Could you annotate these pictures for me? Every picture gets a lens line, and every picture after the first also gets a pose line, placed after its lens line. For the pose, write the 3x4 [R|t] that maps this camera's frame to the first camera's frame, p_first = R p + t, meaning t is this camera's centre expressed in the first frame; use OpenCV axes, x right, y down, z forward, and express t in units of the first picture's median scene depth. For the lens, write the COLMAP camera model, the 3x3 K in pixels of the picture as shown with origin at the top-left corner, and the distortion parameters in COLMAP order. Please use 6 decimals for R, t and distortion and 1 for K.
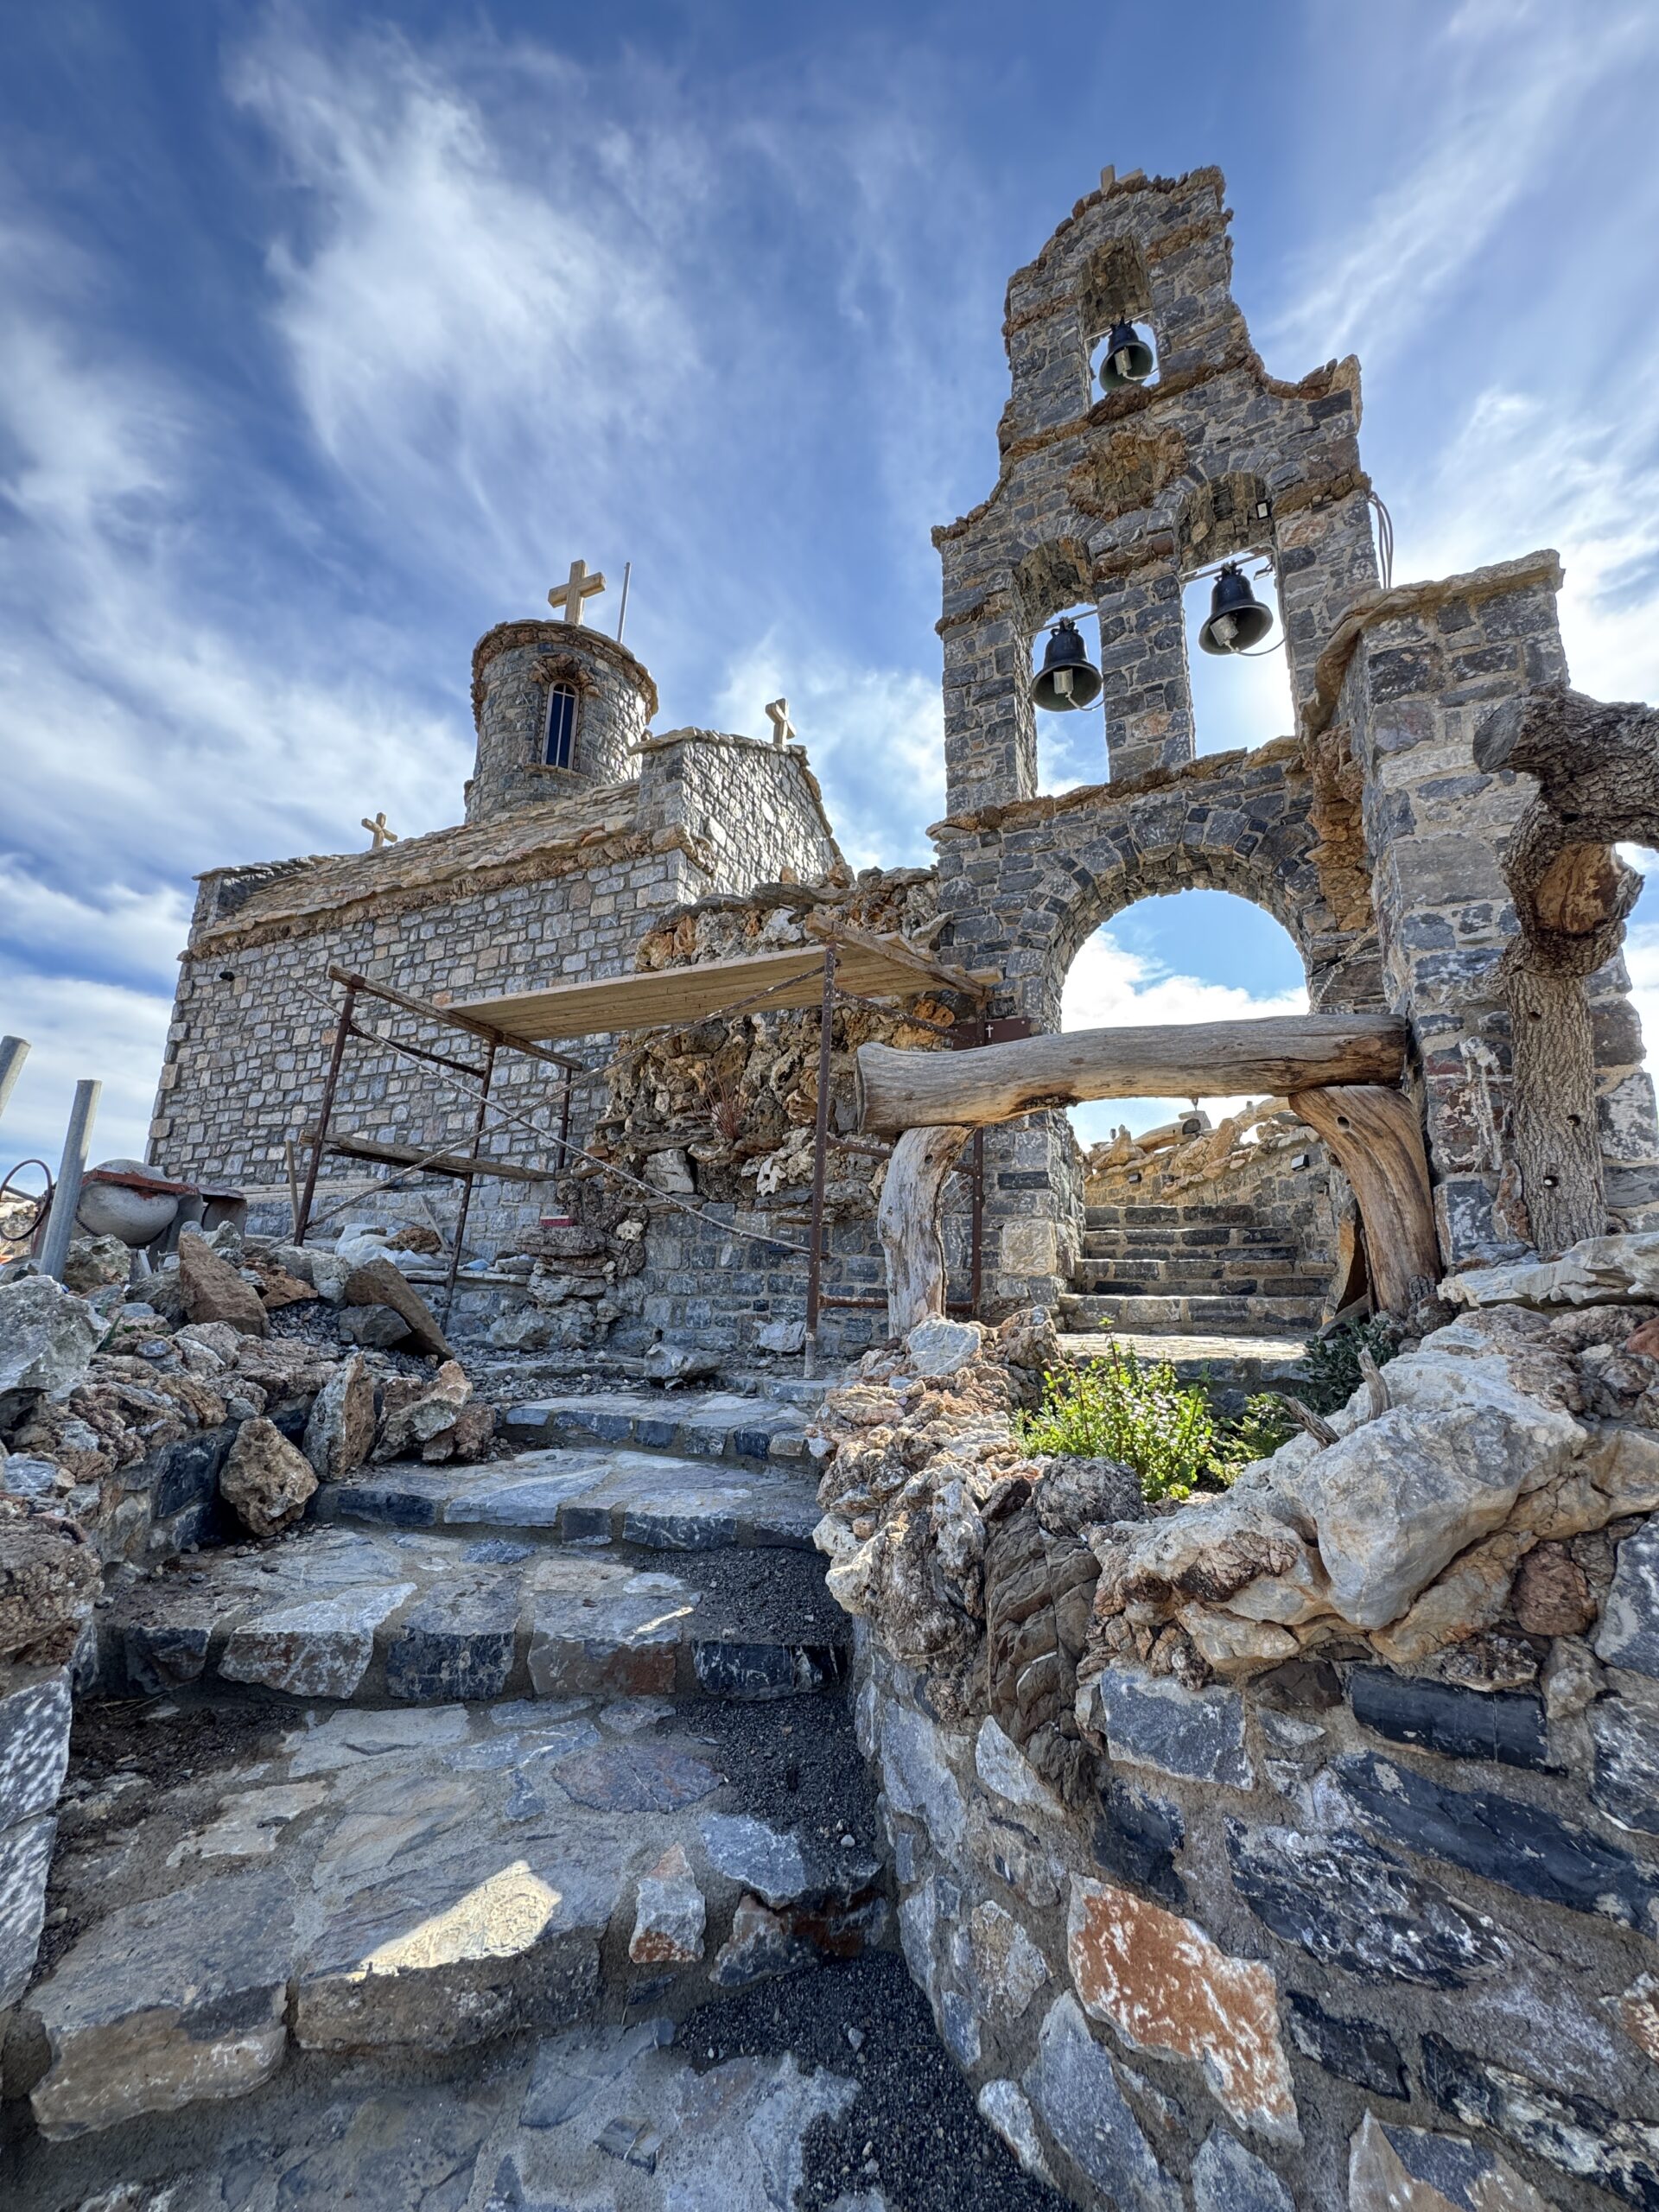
lens RADIAL K [[894.5, 0, 837.6], [0, 894.5, 1122.8], [0, 0, 1]] dist [0.002613, 0.000133]
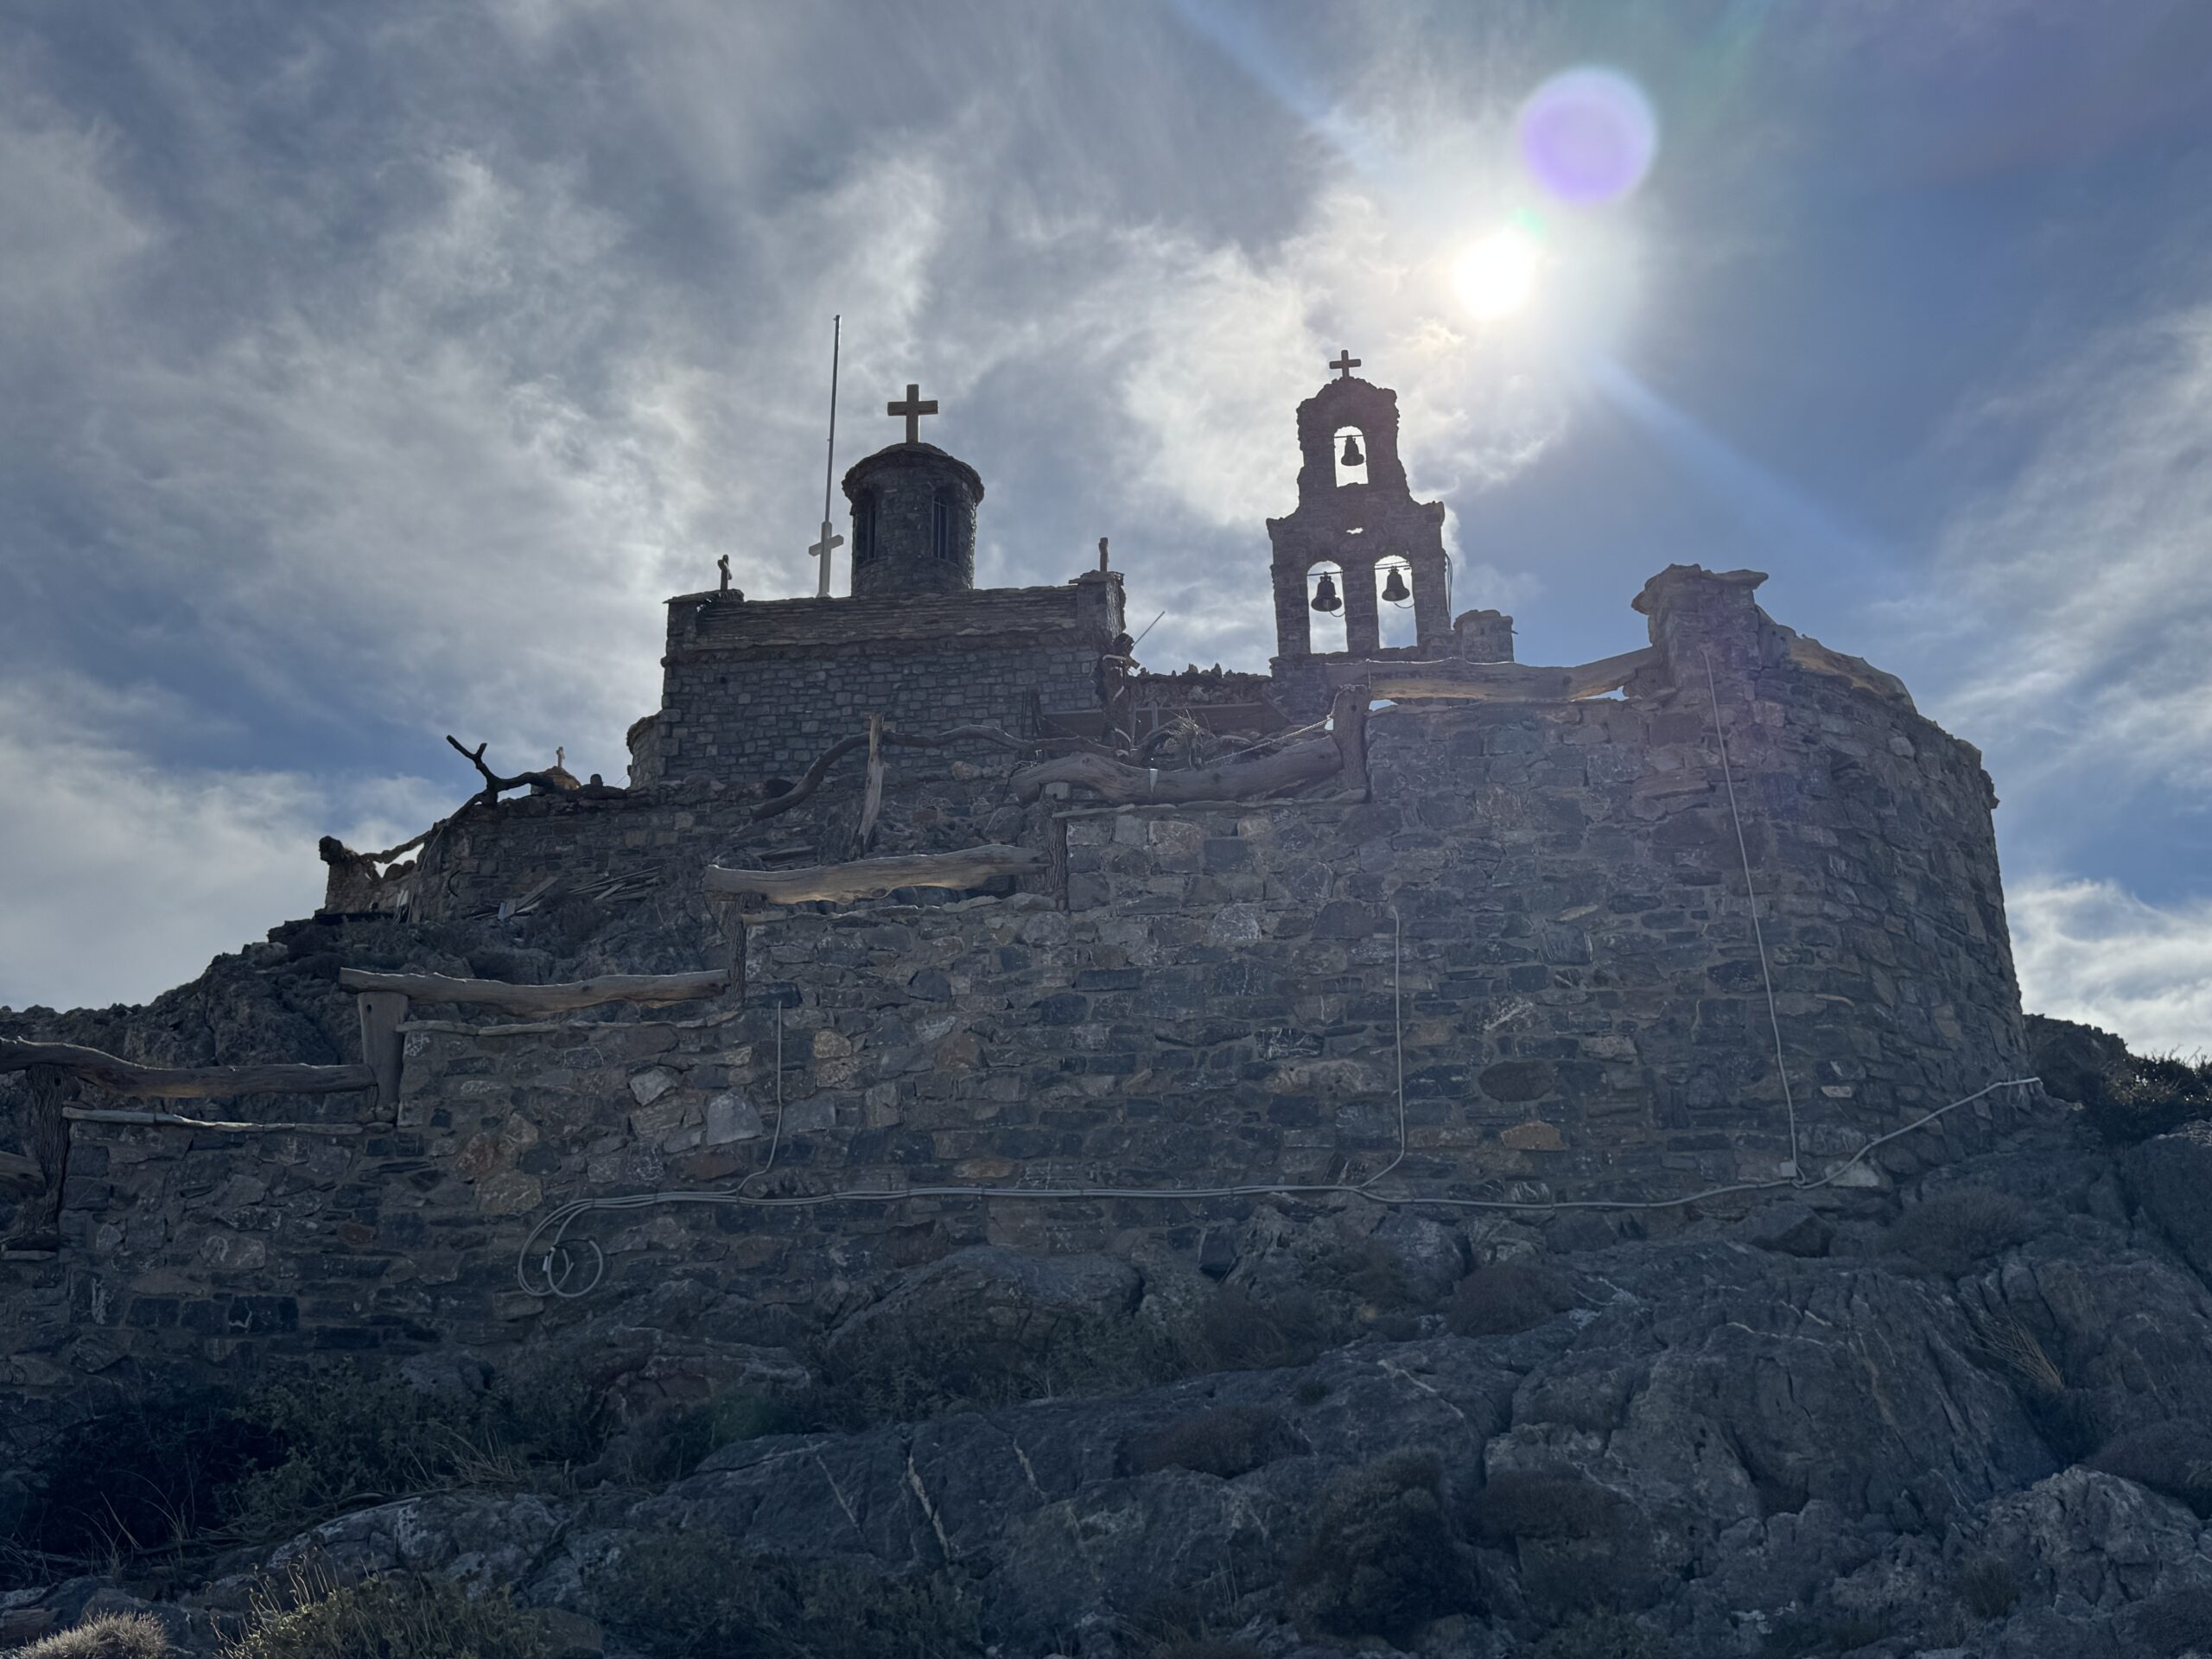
lens RADIAL K [[2070.3, 0, 1107.0], [0, 2070.3, 831.4], [0, 0, 1]] dist [0.095778, 0.000000]
pose [[0.949275, 0.088707, 0.301676, -1.322533], [-0.041859, 0.986494, -0.158360, 0.683396], [-0.311649, 0.137699, 0.940167, -2.695148]]
